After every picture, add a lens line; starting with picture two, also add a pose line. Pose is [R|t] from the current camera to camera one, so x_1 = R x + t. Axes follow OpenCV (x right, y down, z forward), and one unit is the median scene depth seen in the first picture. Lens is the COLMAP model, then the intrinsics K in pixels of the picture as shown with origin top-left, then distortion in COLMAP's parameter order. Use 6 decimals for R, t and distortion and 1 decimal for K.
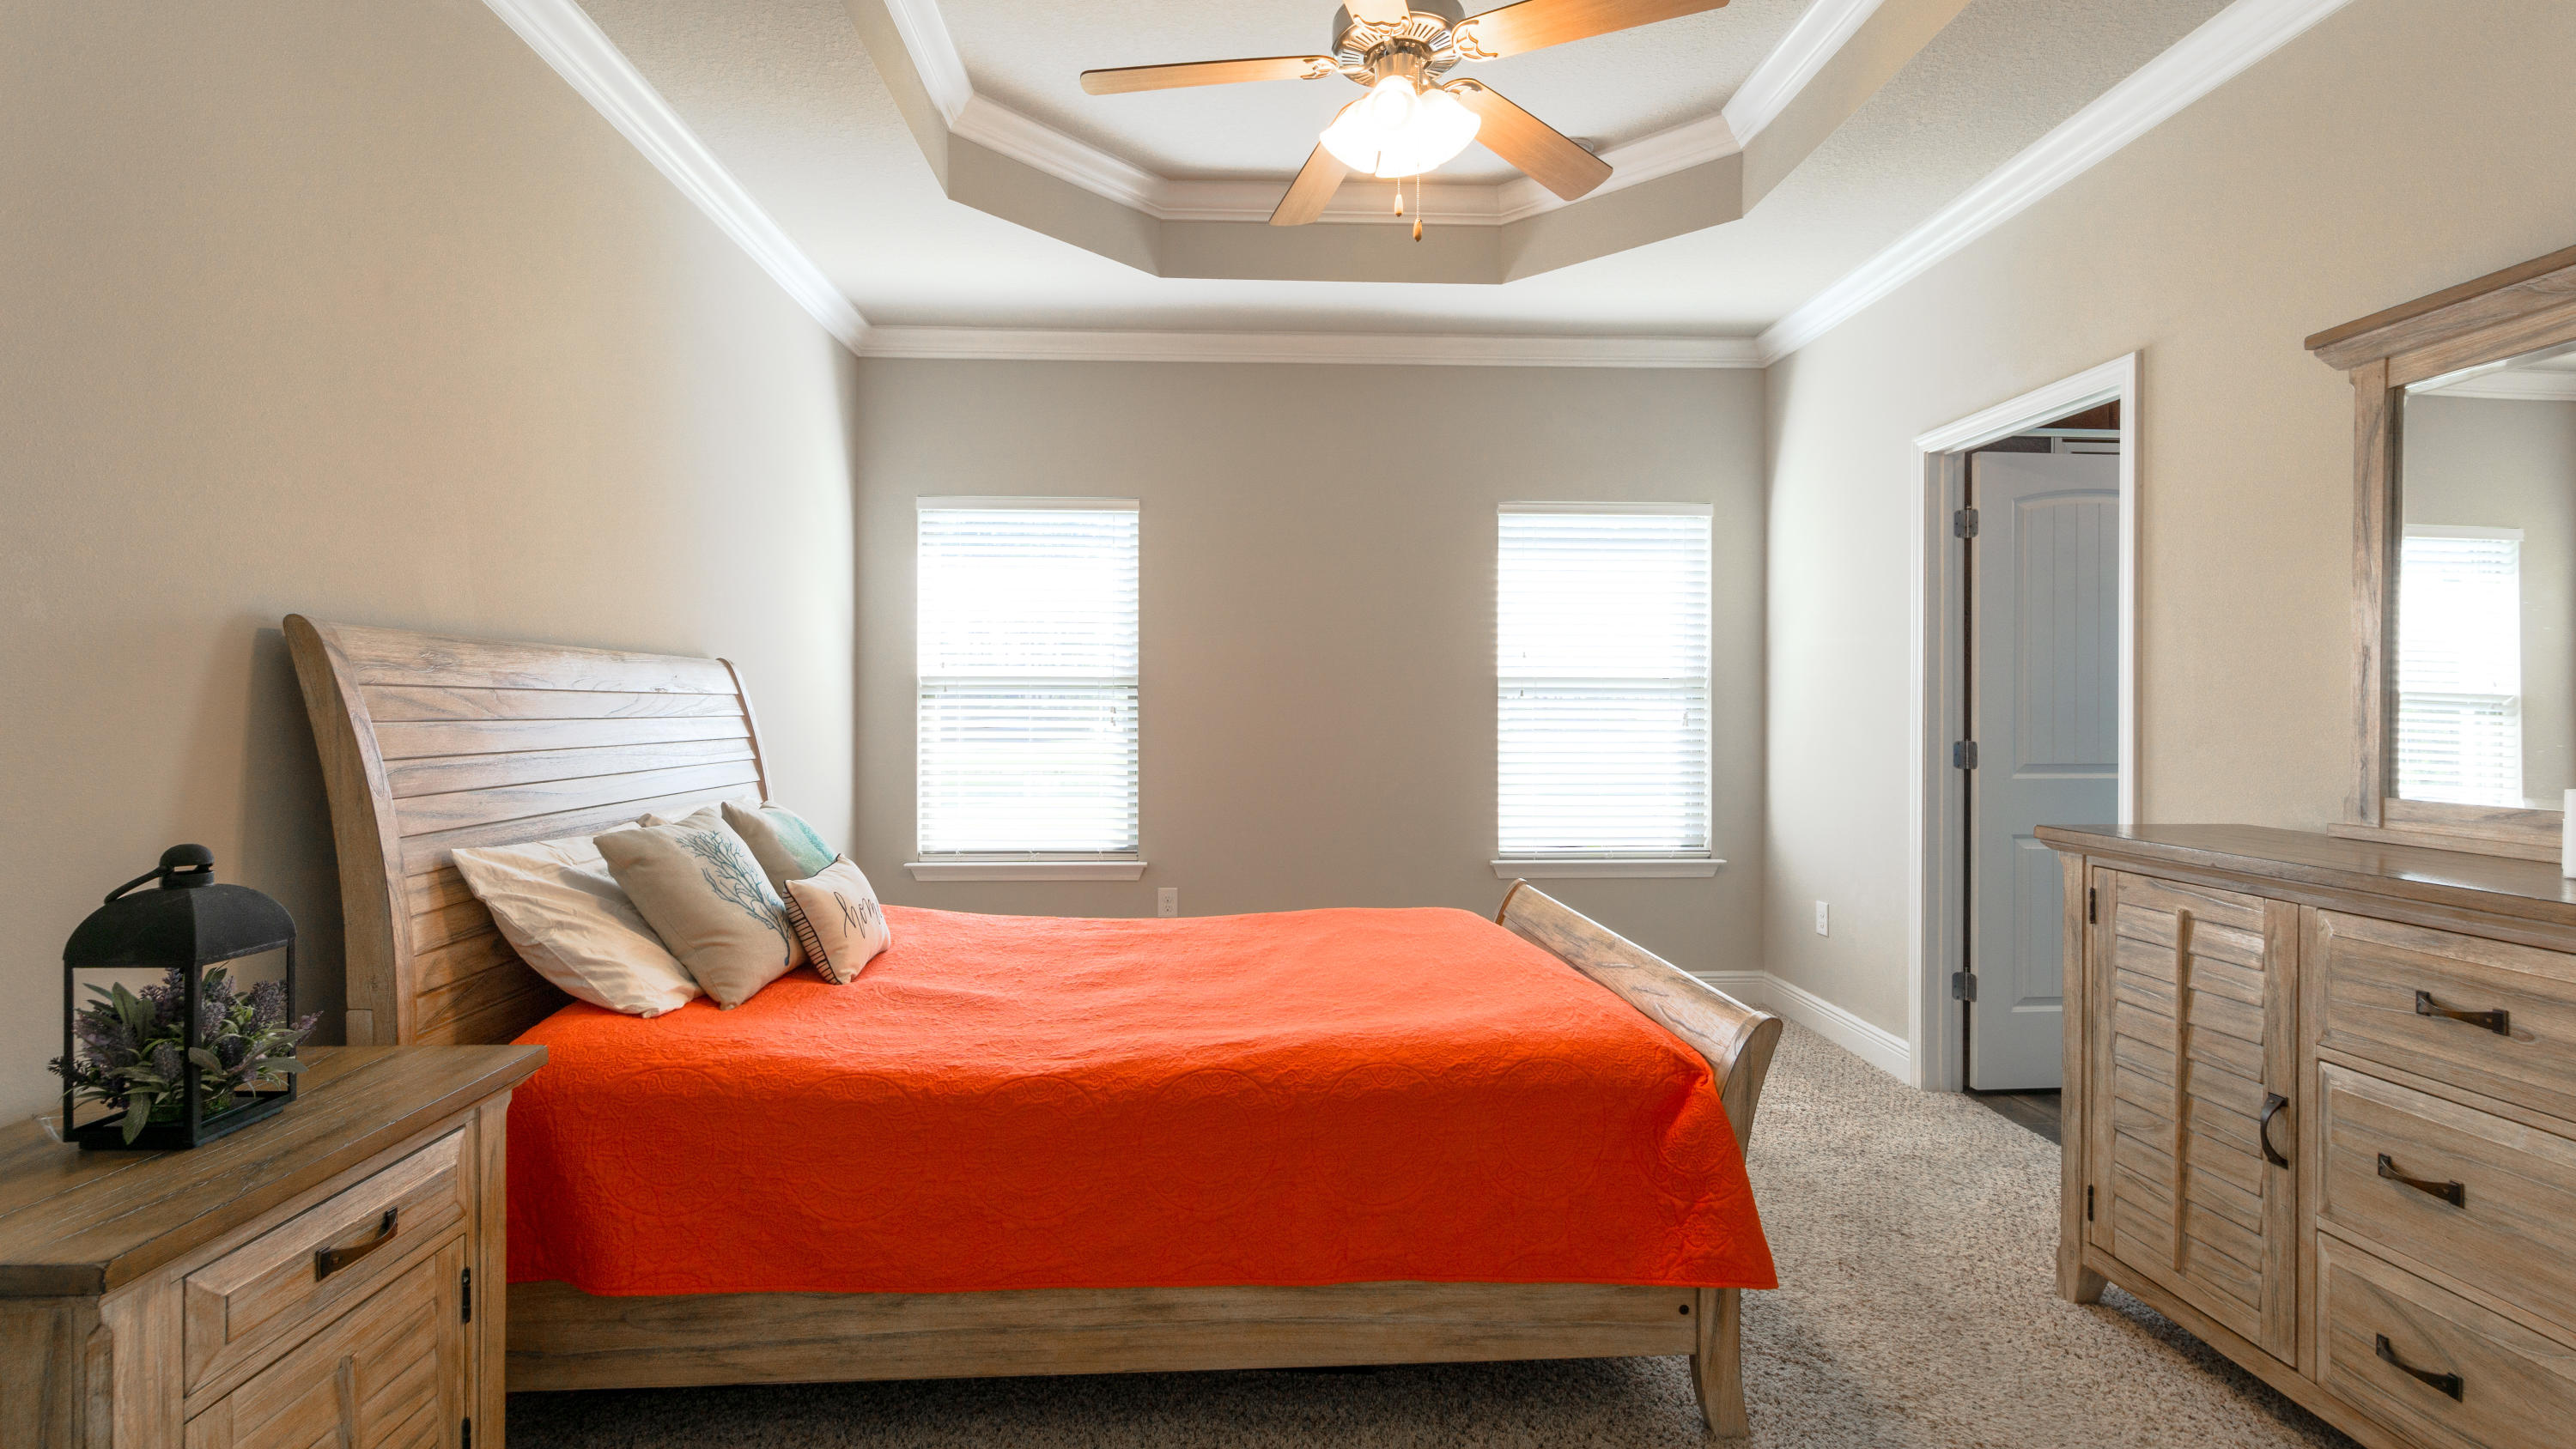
lens RADIAL K [[1168.2, 0, 1285.2], [0, 1168.2, 710.1], [0, 0, 1]] dist [-0.006737, -0.000158]
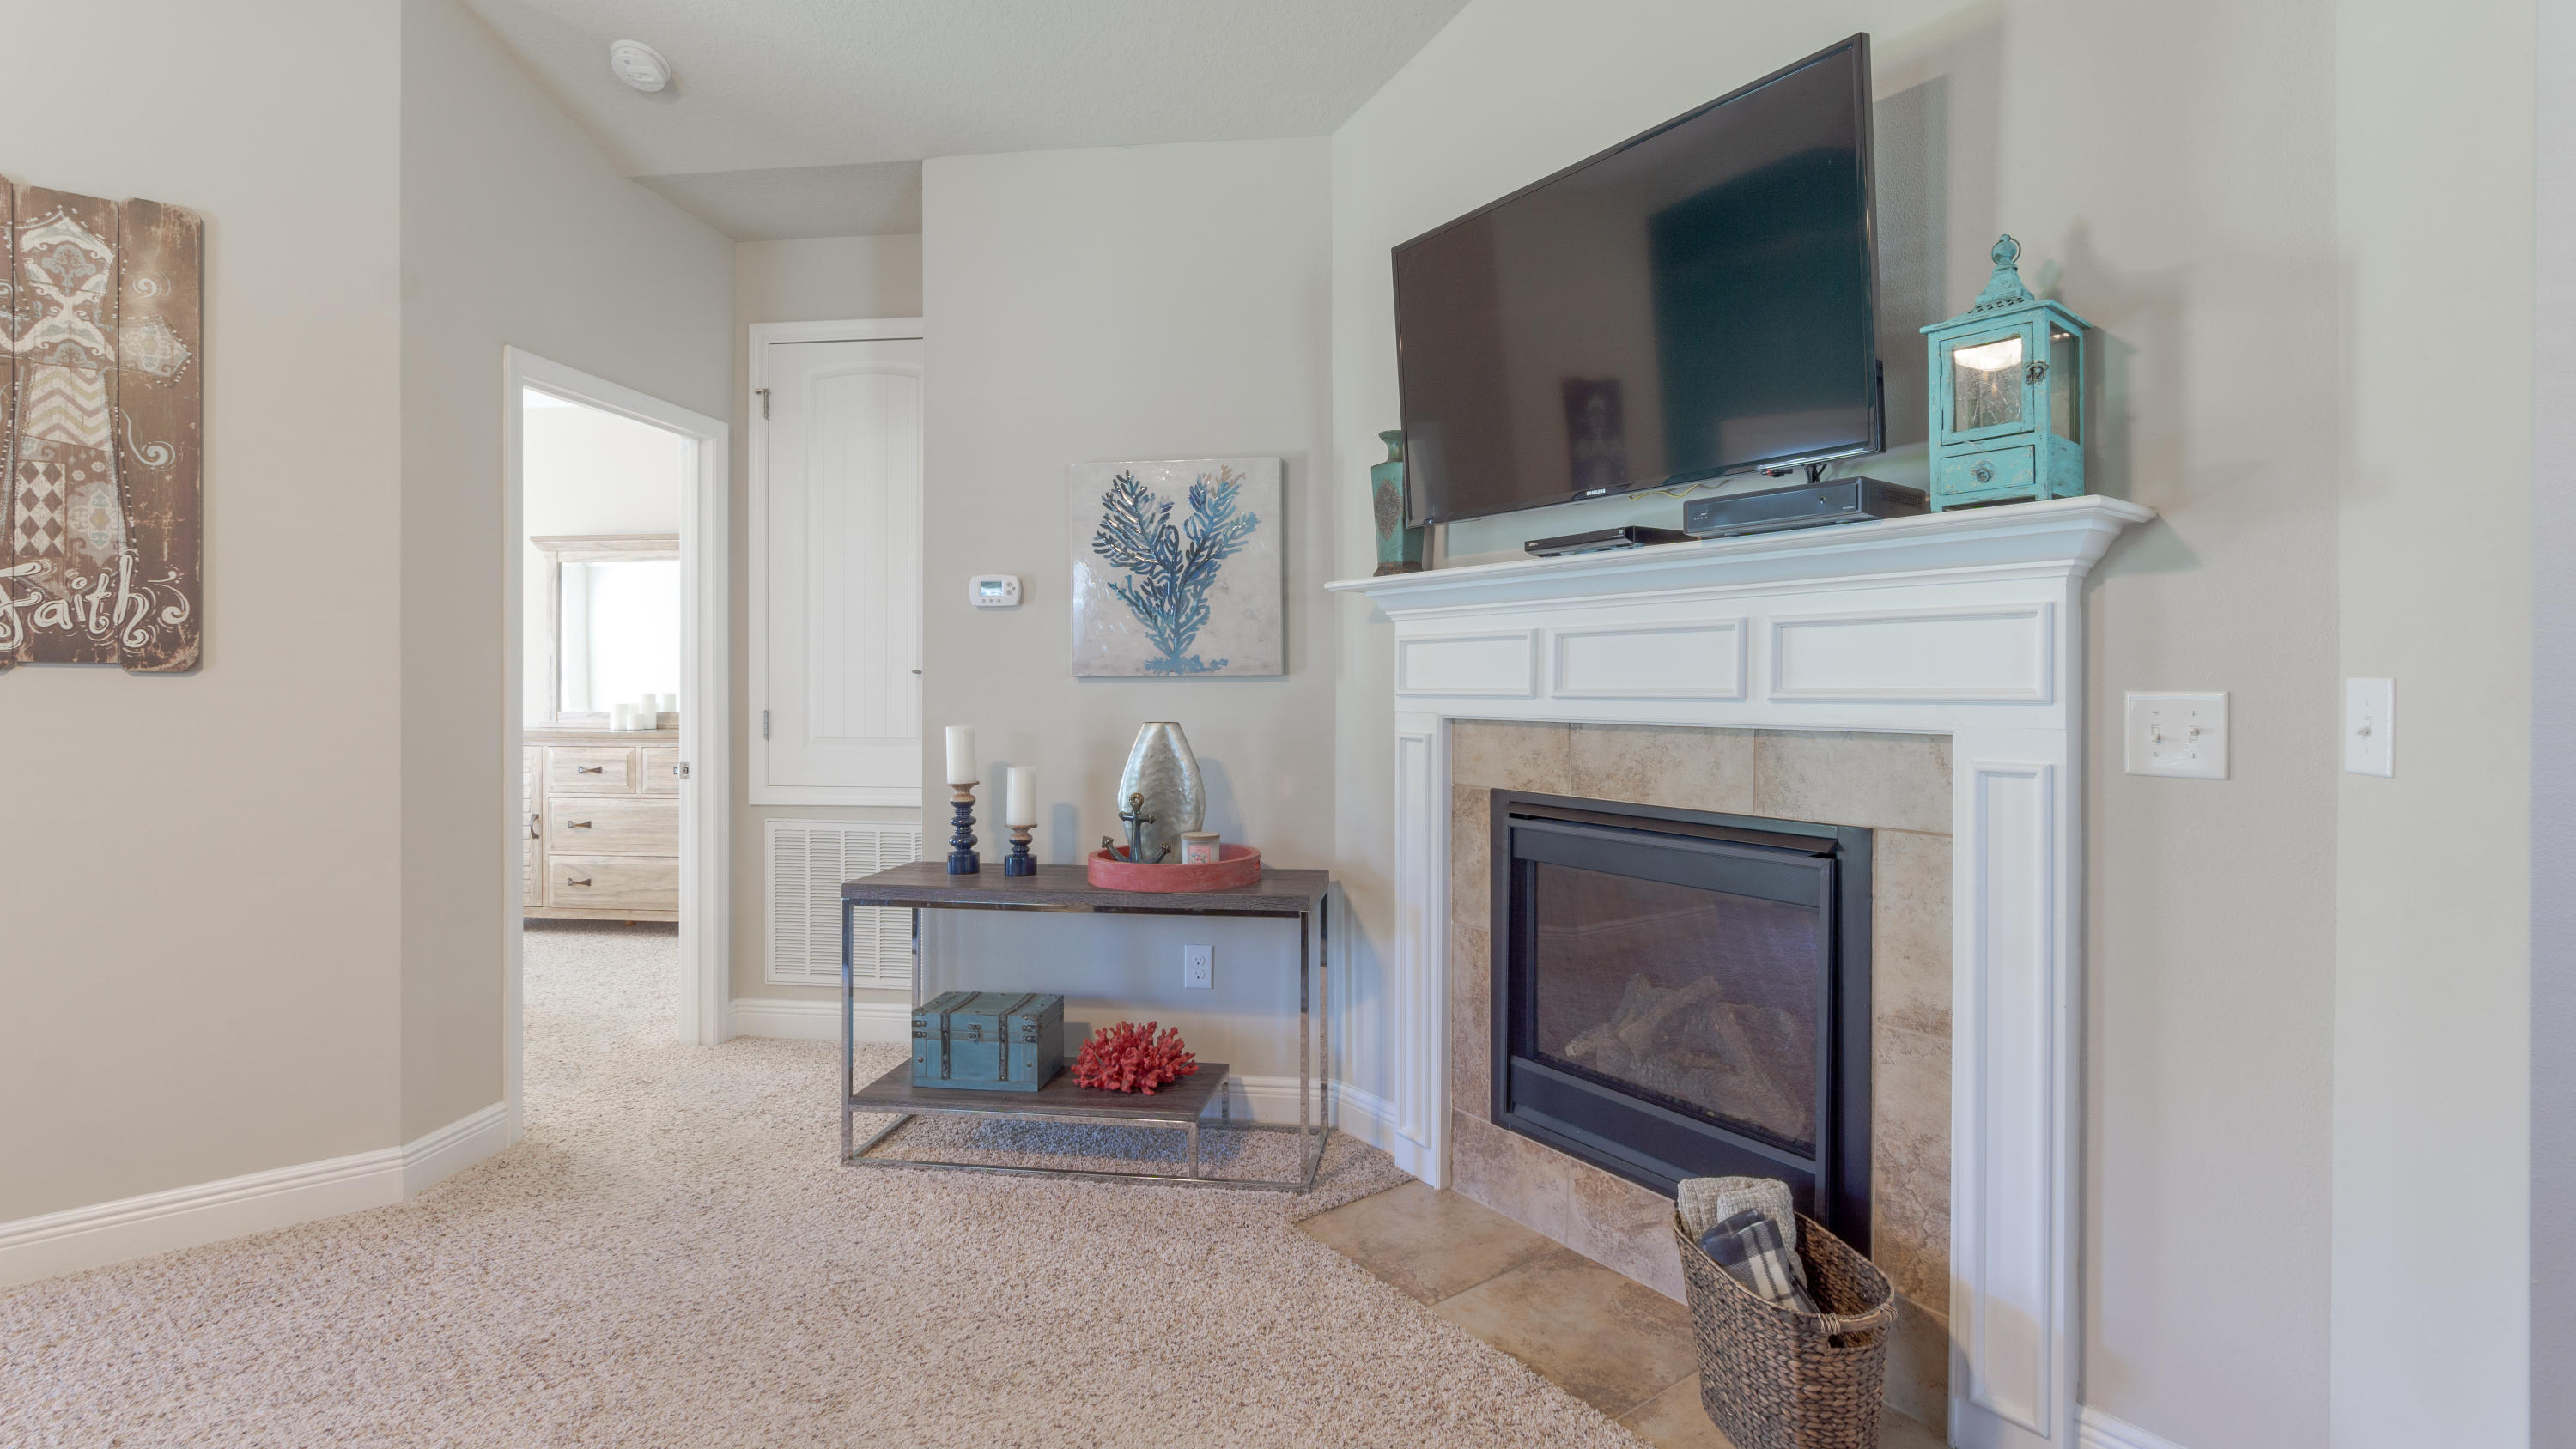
lens RADIAL K [[1168.2, 0, 1295.7], [0, 1168.2, 680.7], [0, 0, 1]] dist [-0.006737, -0.000158]
pose [[0.181548, -0.011043, 0.983320, -1.730237], [-0.000327, 0.999936, 0.011290, -0.036988], [-0.983382, -0.002371, 0.181533, -1.455794]]
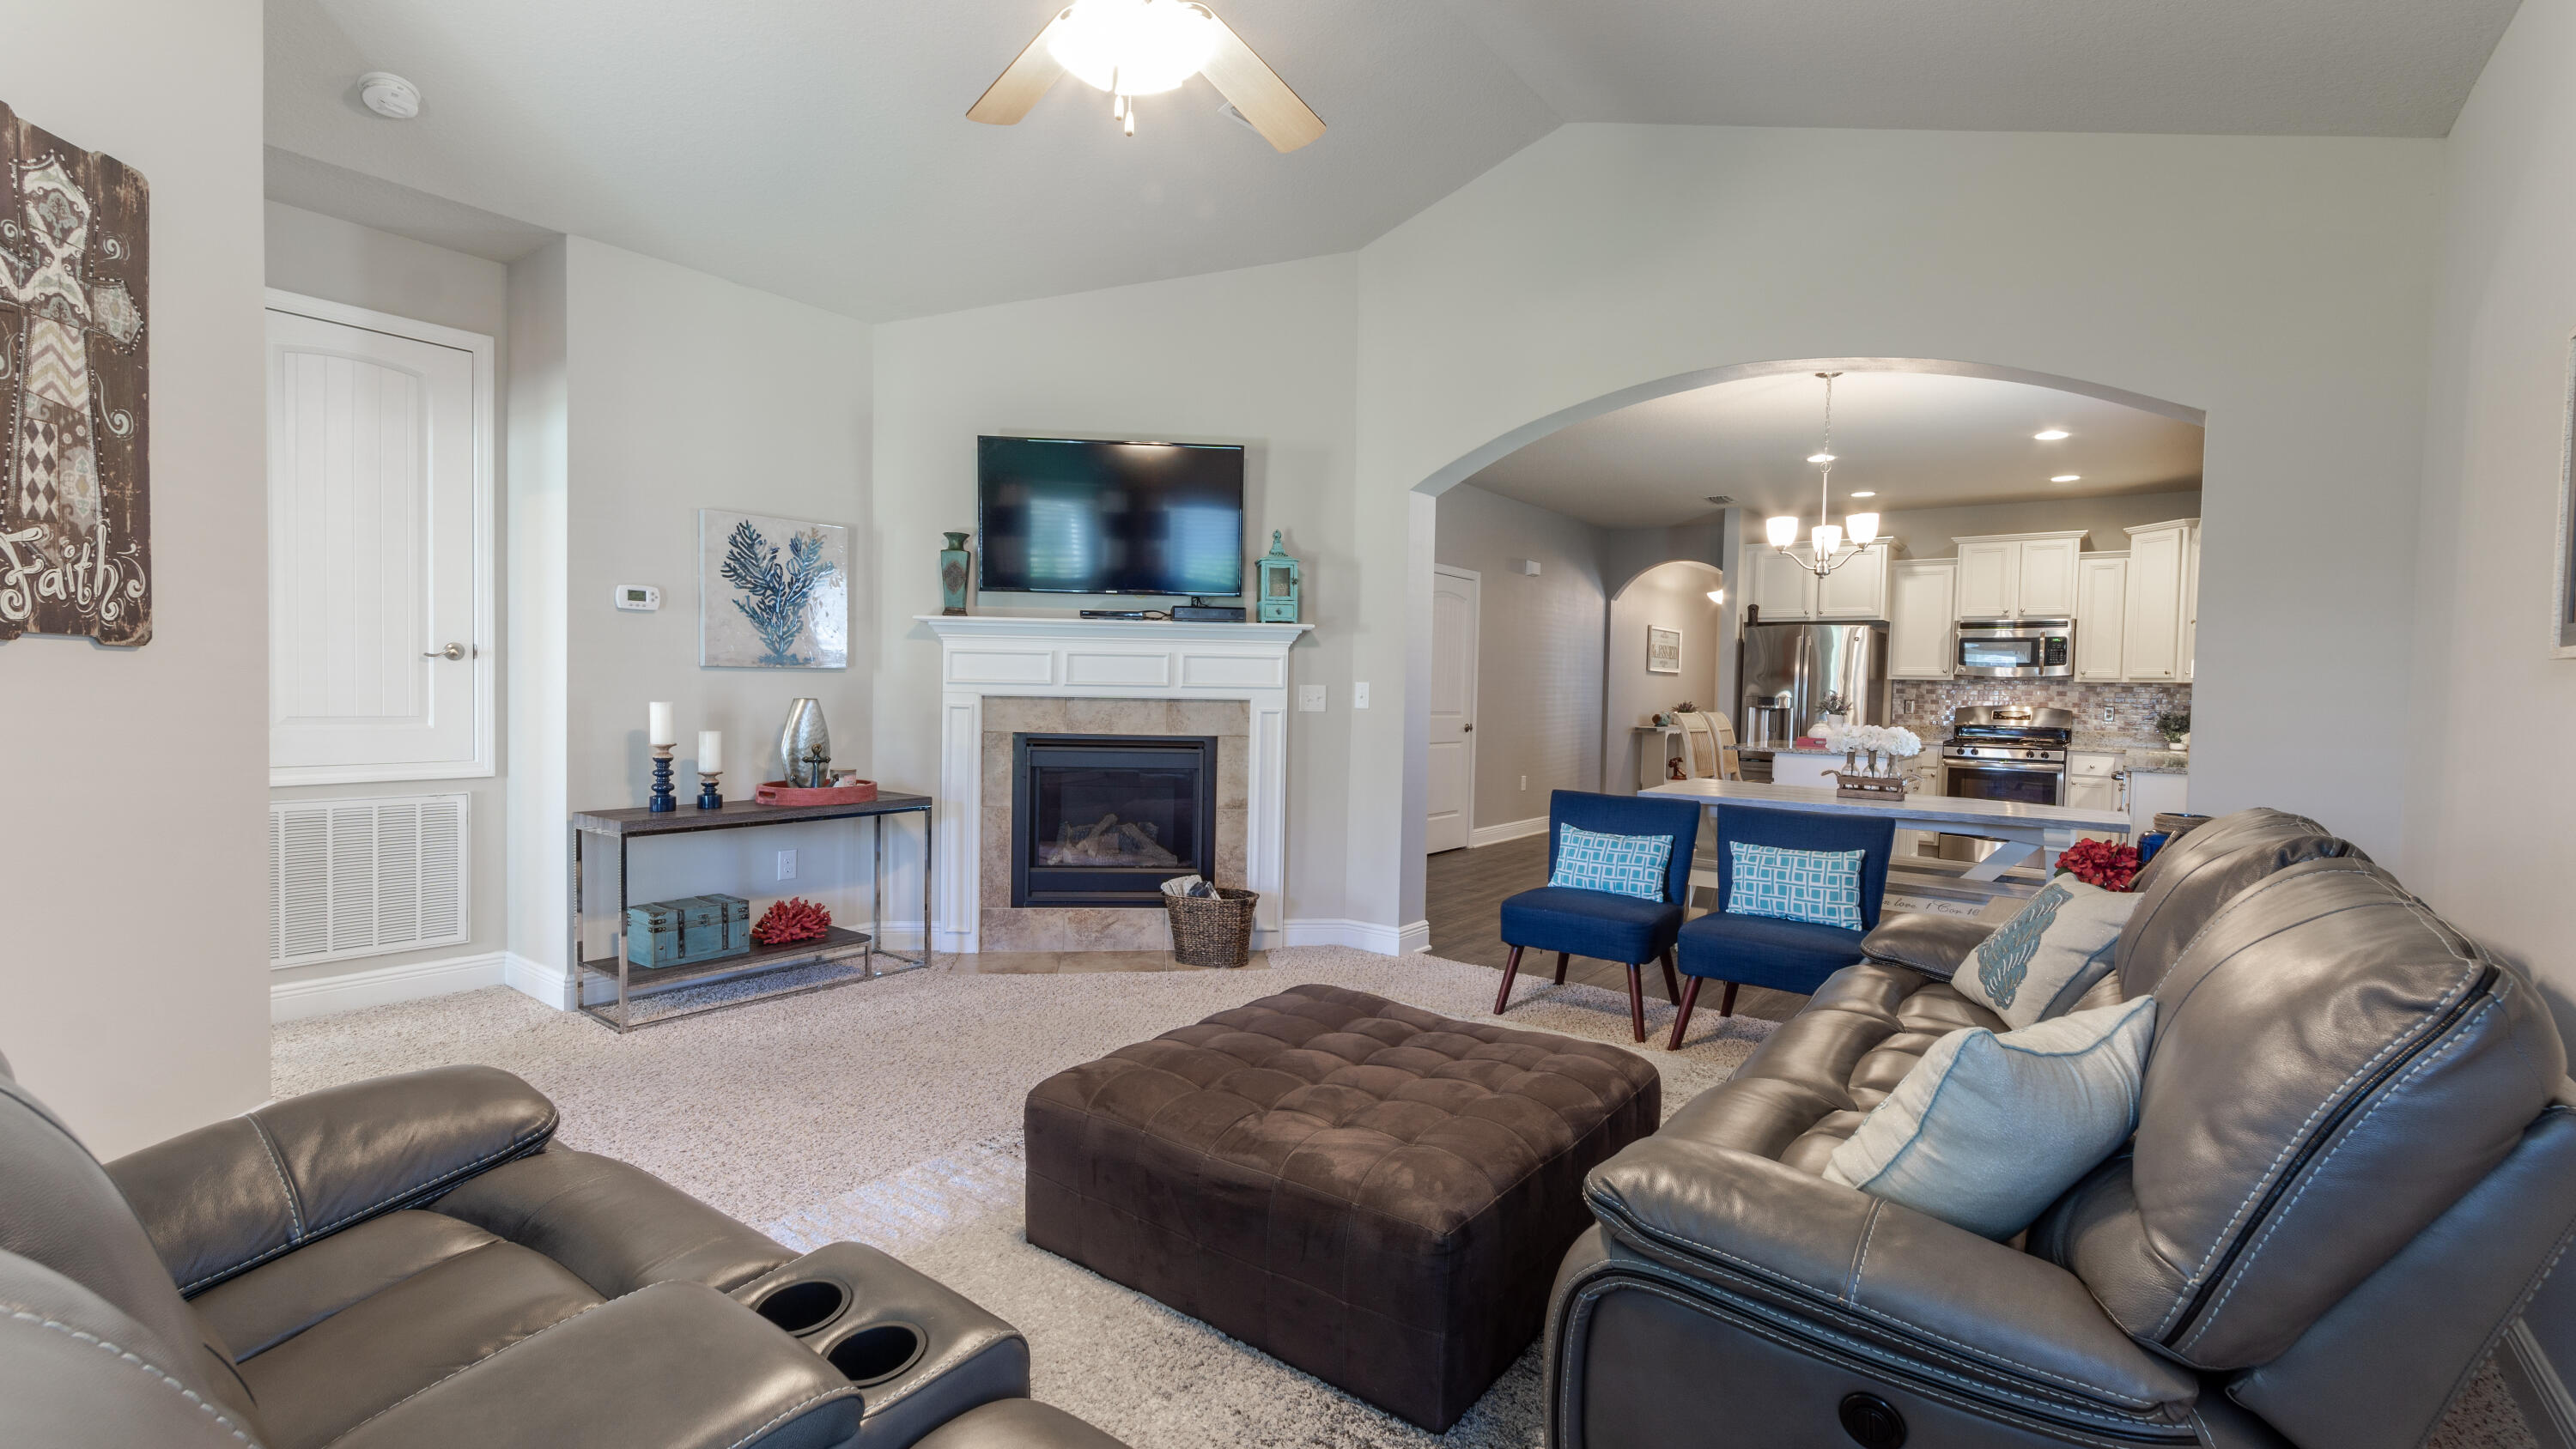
lens RADIAL K [[1168.2, 0, 1267.0], [0, 1168.2, 720.7], [0, 0, 1]] dist [-0.006737, -0.000158]
pose [[-0.753895, -0.047191, 0.655298, -2.498865], [-0.030565, 0.998856, 0.036769, -0.034523], [-0.656284, 0.007691, -0.754475, 0.220569]]
